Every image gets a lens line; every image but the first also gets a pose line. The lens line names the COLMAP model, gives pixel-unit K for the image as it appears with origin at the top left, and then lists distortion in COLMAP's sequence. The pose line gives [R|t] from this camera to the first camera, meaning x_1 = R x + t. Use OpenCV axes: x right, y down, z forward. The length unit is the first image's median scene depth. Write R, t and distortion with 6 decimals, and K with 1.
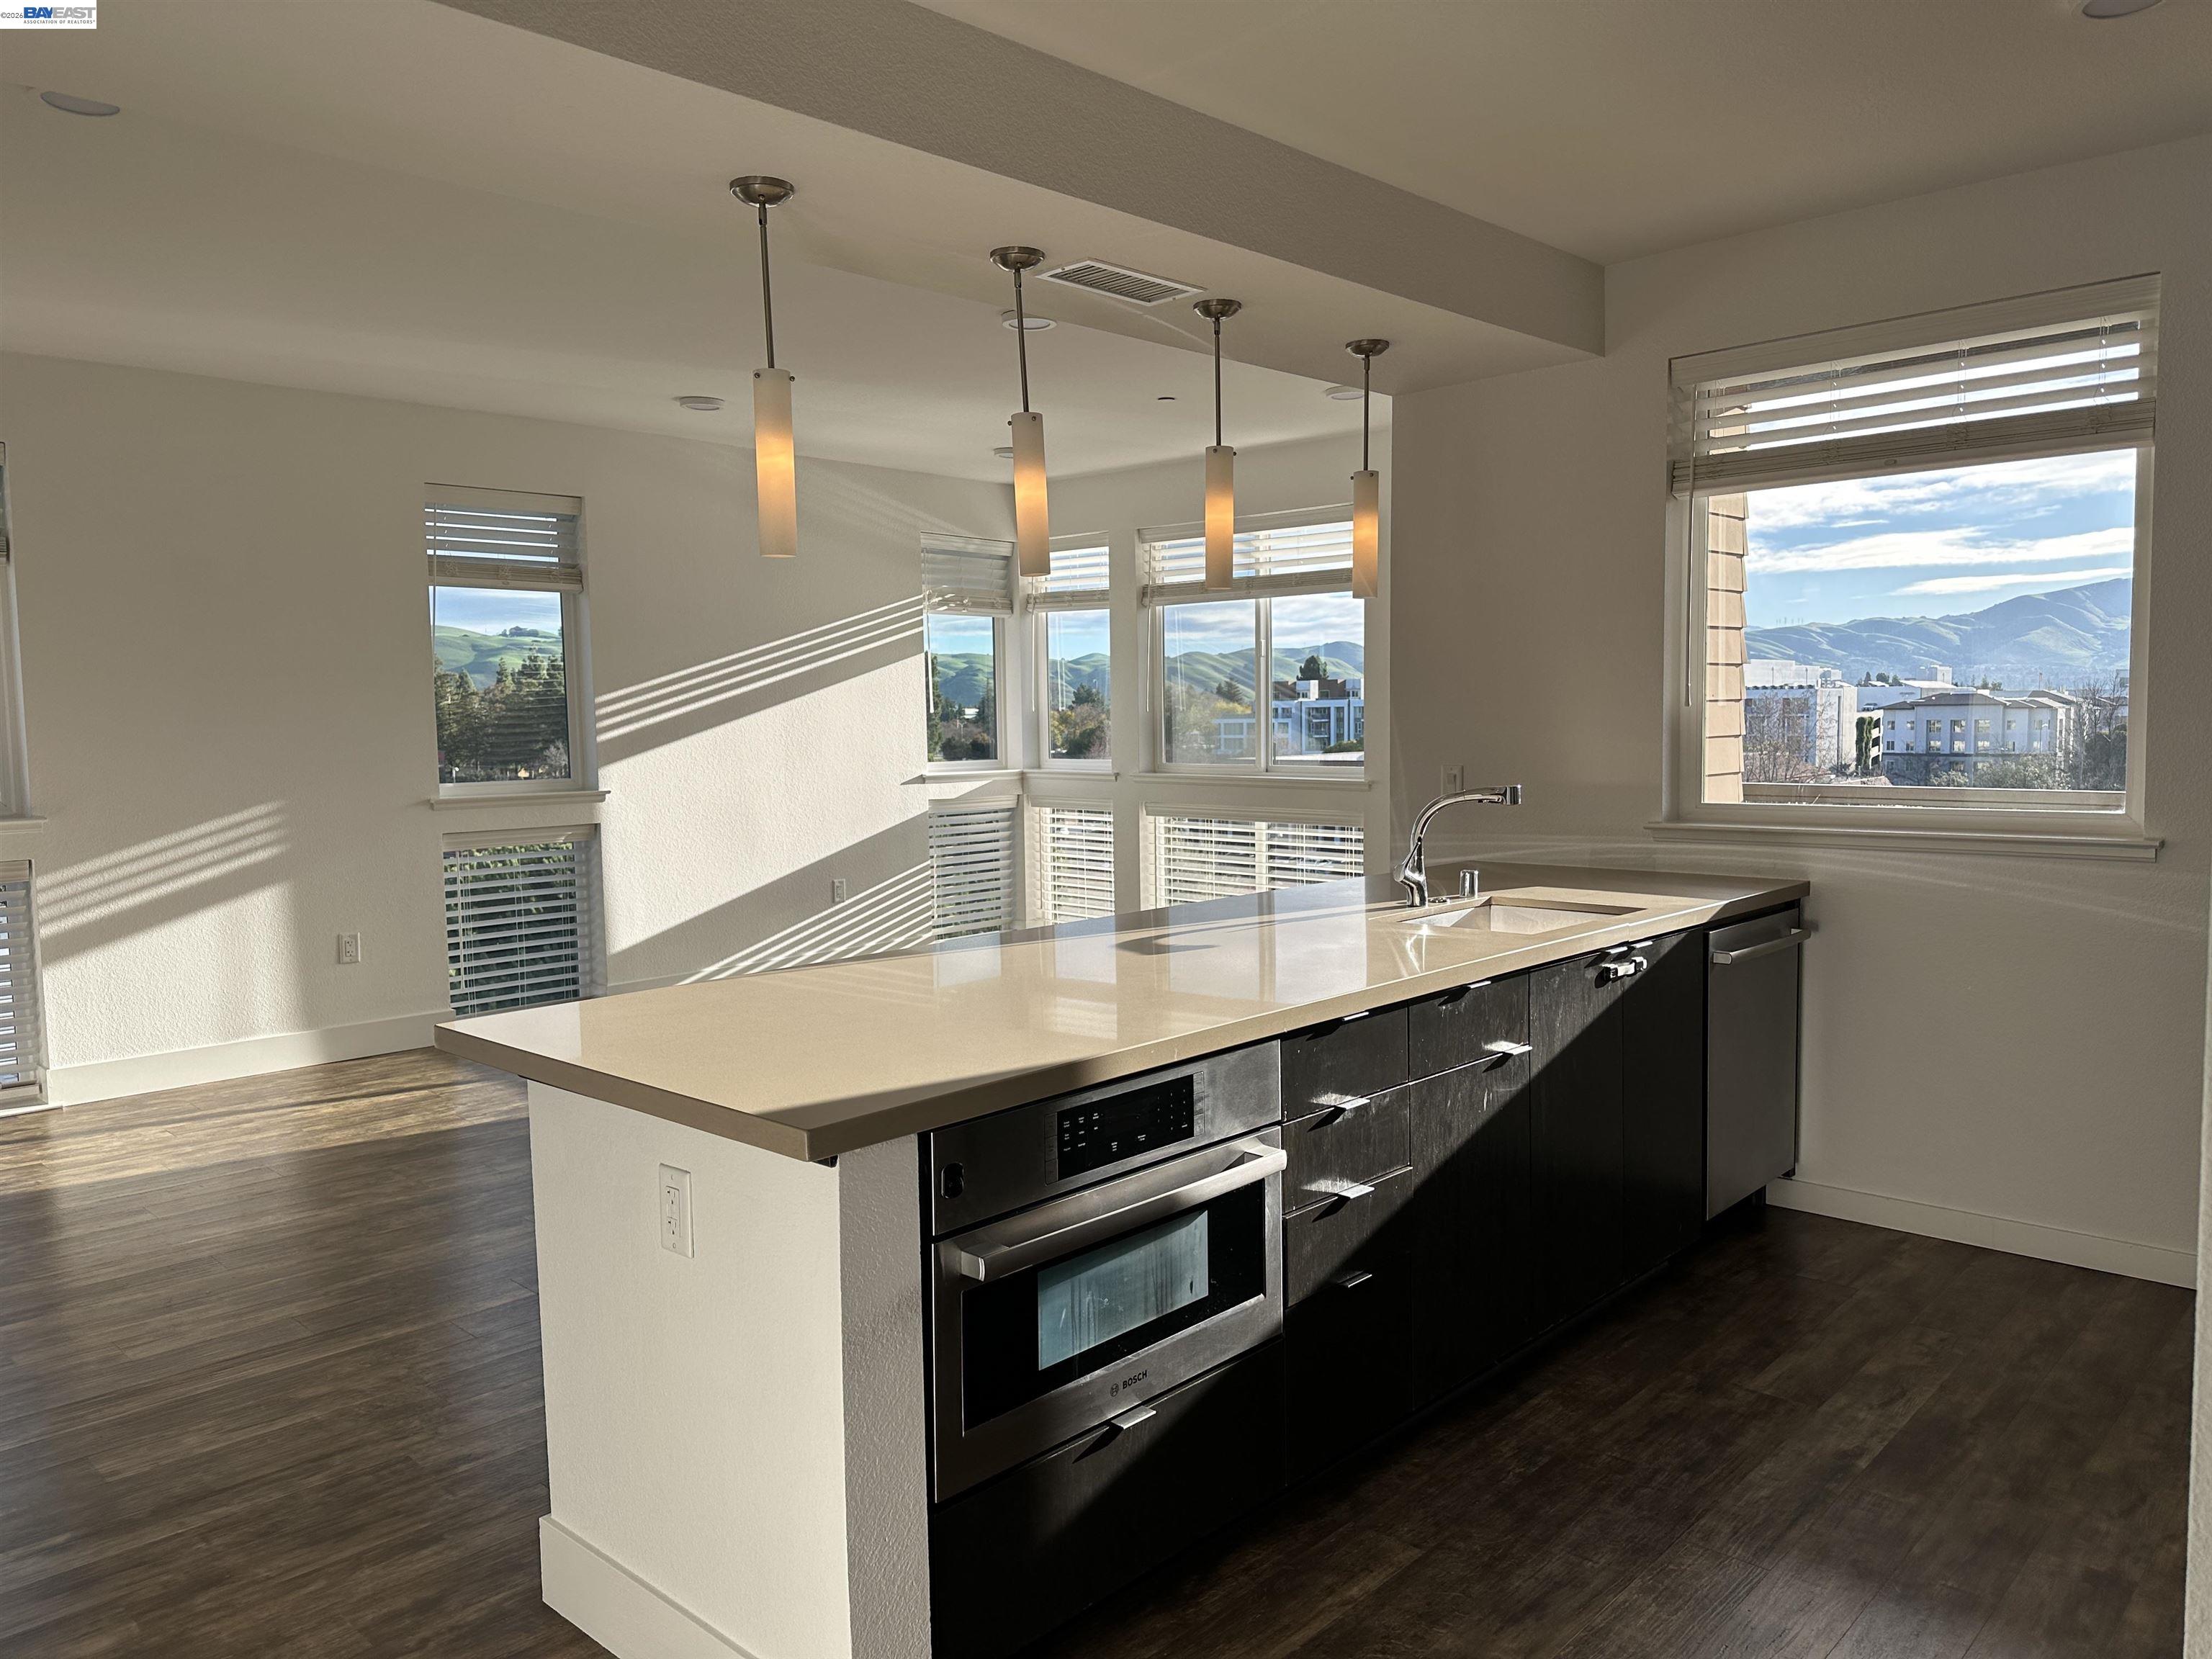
lens RADIAL K [[1559.2, 0, 1105.9], [0, 1559.2, 840.6], [0, 0, 1]] dist [0.113605, -0.146542]
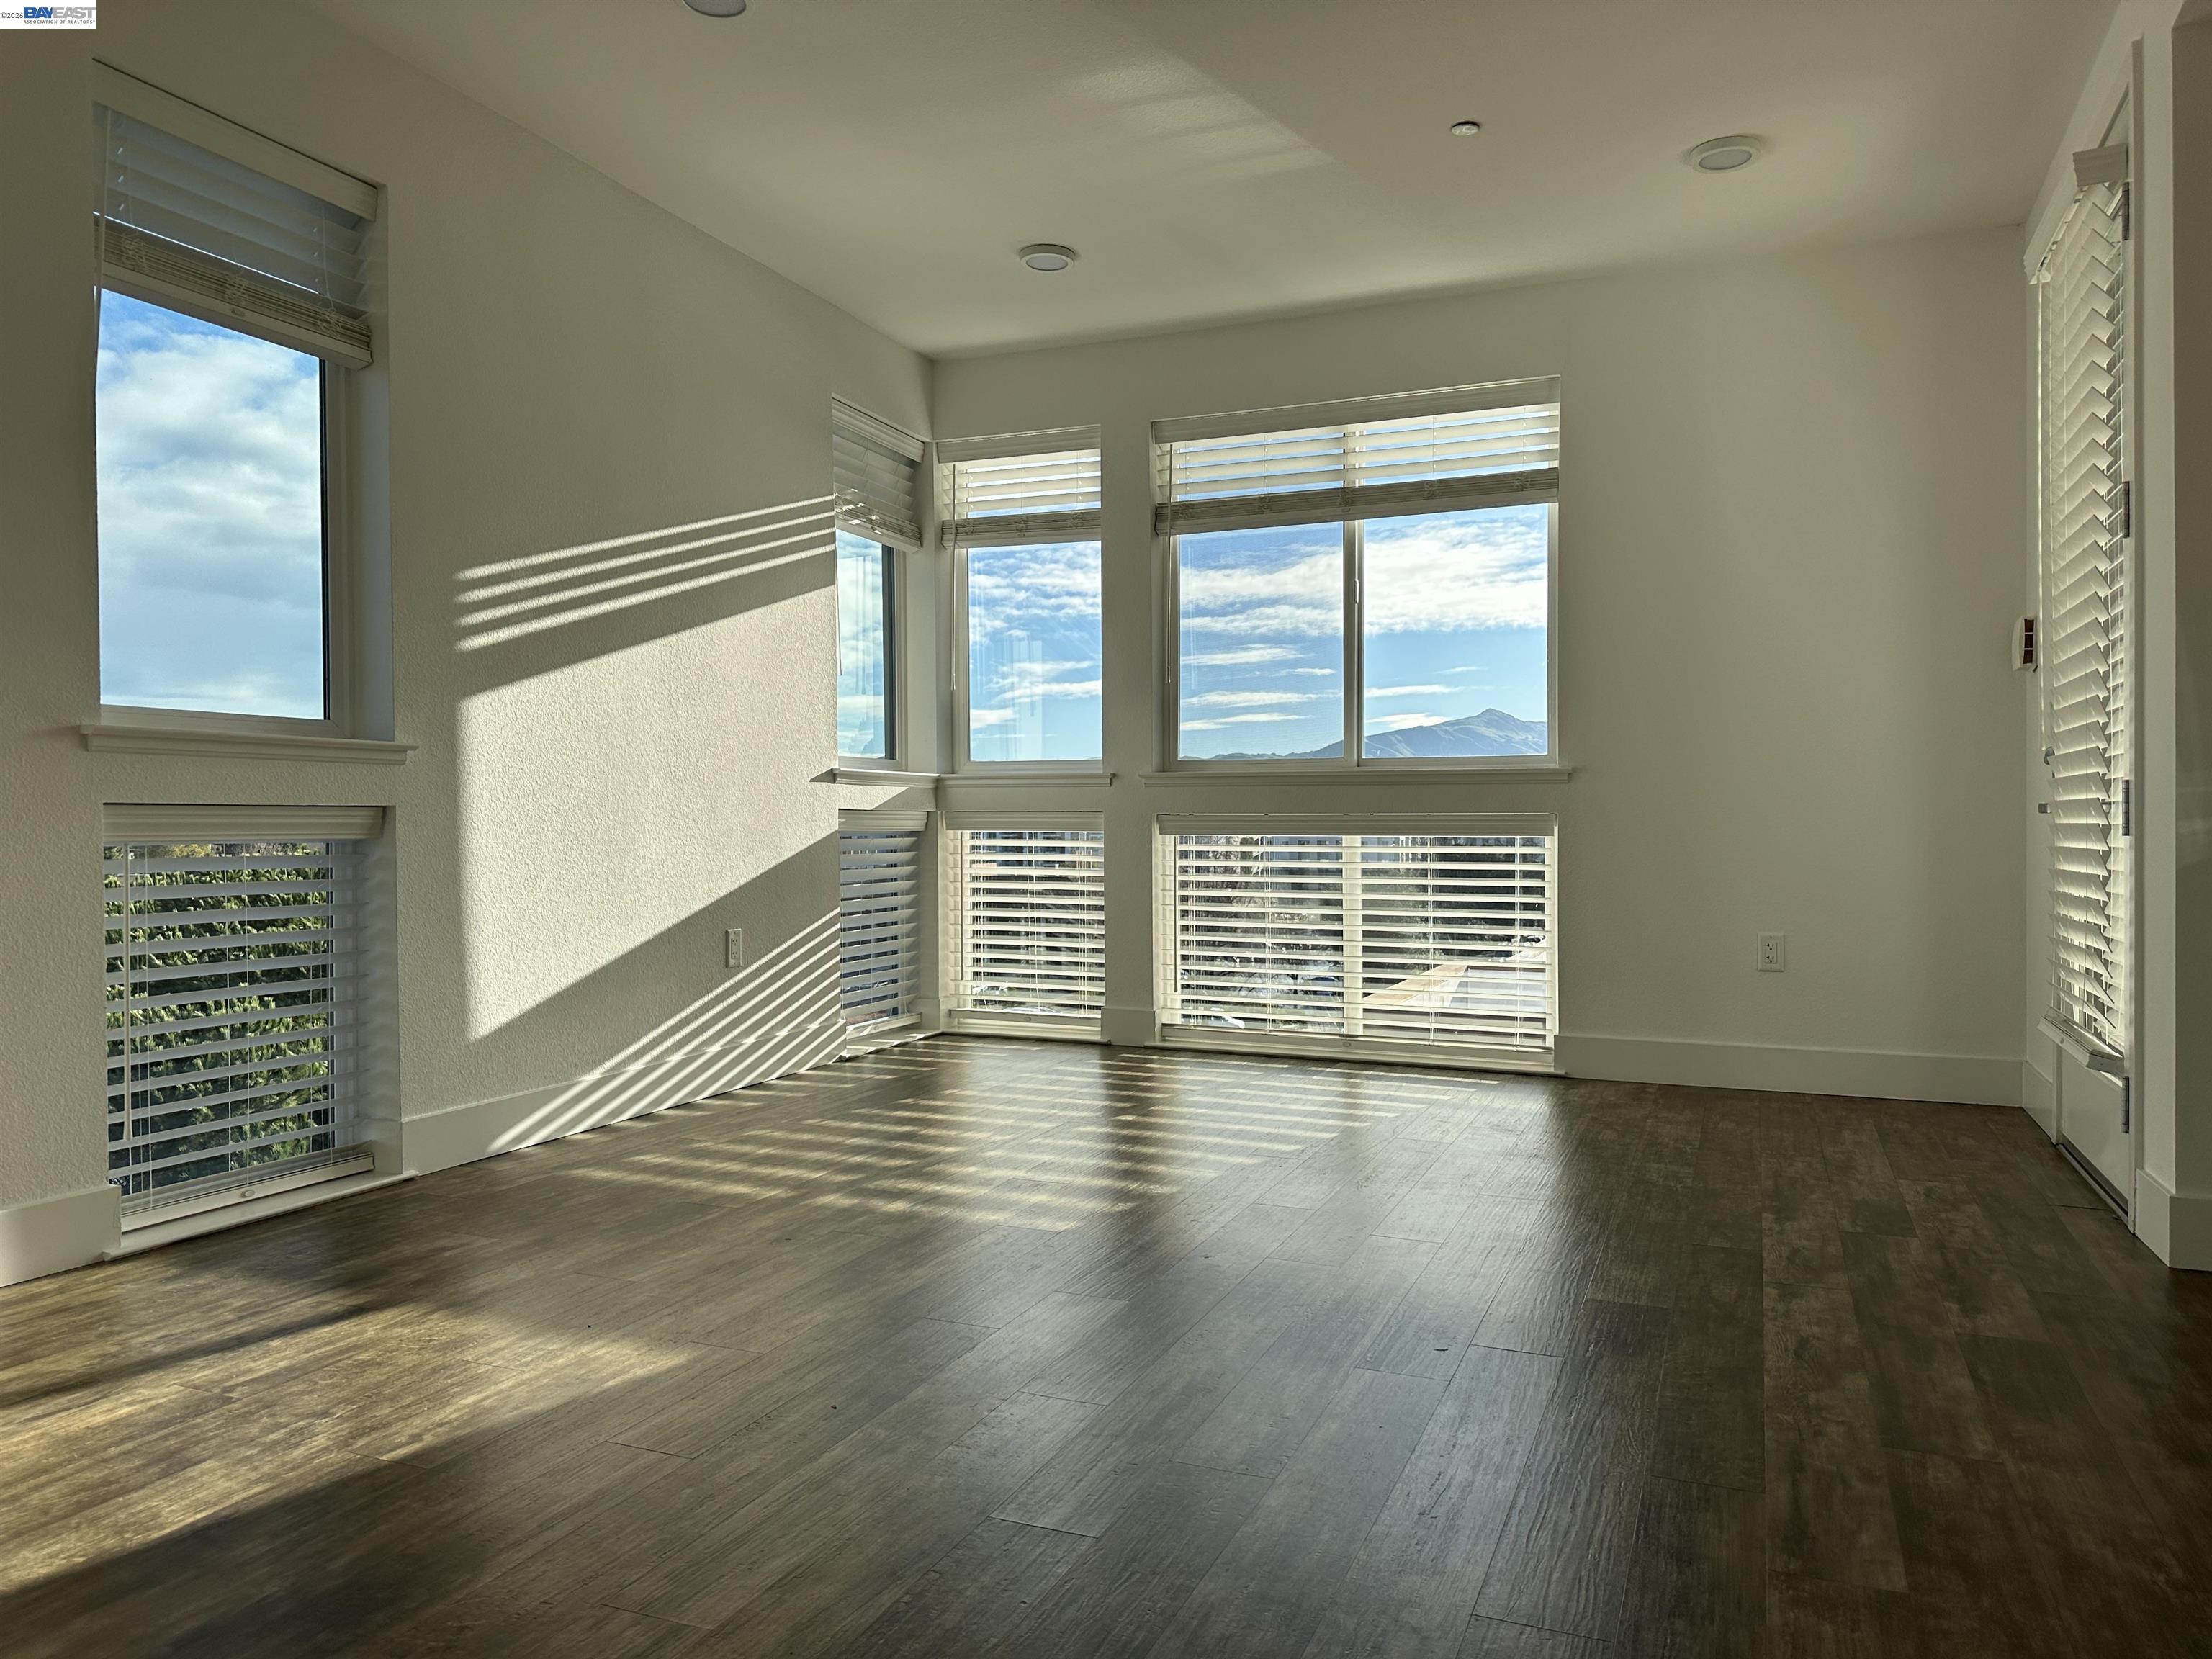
lens RADIAL K [[1559.2, 0, 1105.9], [0, 1559.2, 840.6], [0, 0, 1]] dist [0.113605, -0.146542]
pose [[0.933716, 0.007282, 0.357941, -0.246717], [0.020187, 0.997132, -0.072945, 0.037312], [-0.357446, 0.075336, 0.930891, 0.368029]]
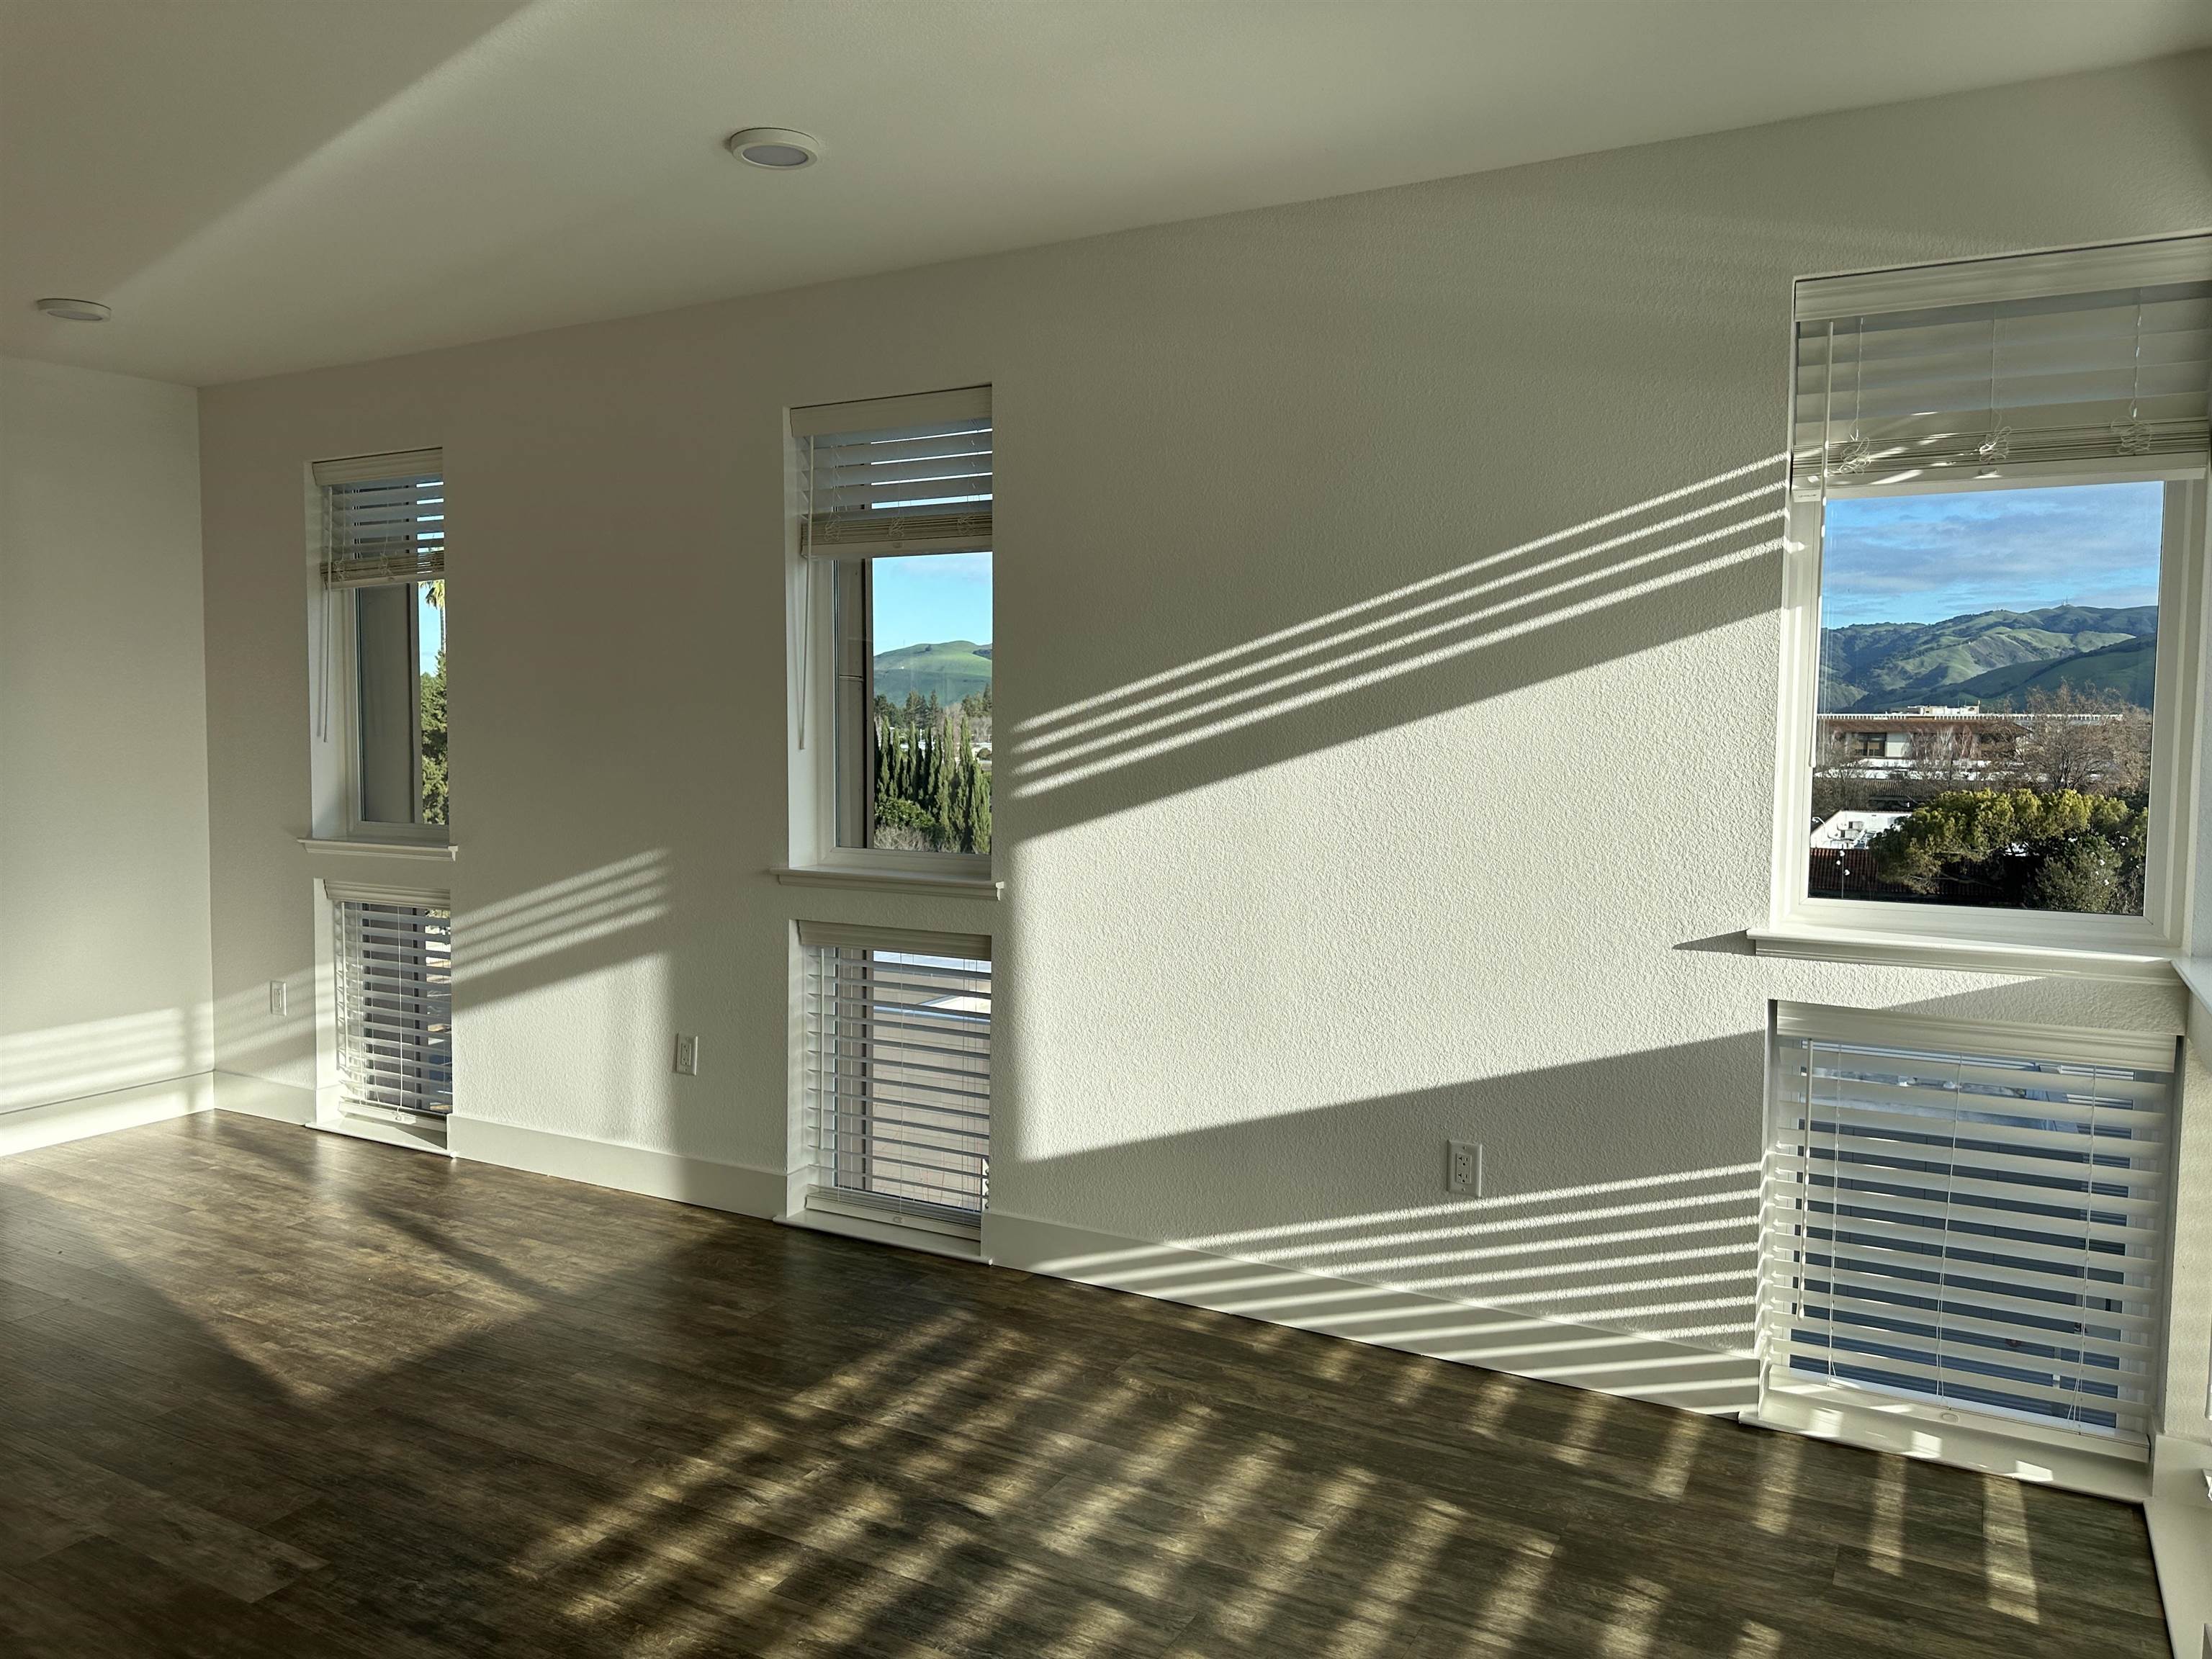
lens RADIAL K [[1575.2, 0, 1103.0], [0, 1575.2, 822.9], [0, 0, 1]] dist [0.026193, -0.030262]
pose [[0.240123, 0.078724, -0.967545, 0.215642], [-0.089670, 0.994244, 0.058642, -0.077663], [0.966592, 0.072679, 0.245800, 0.765548]]
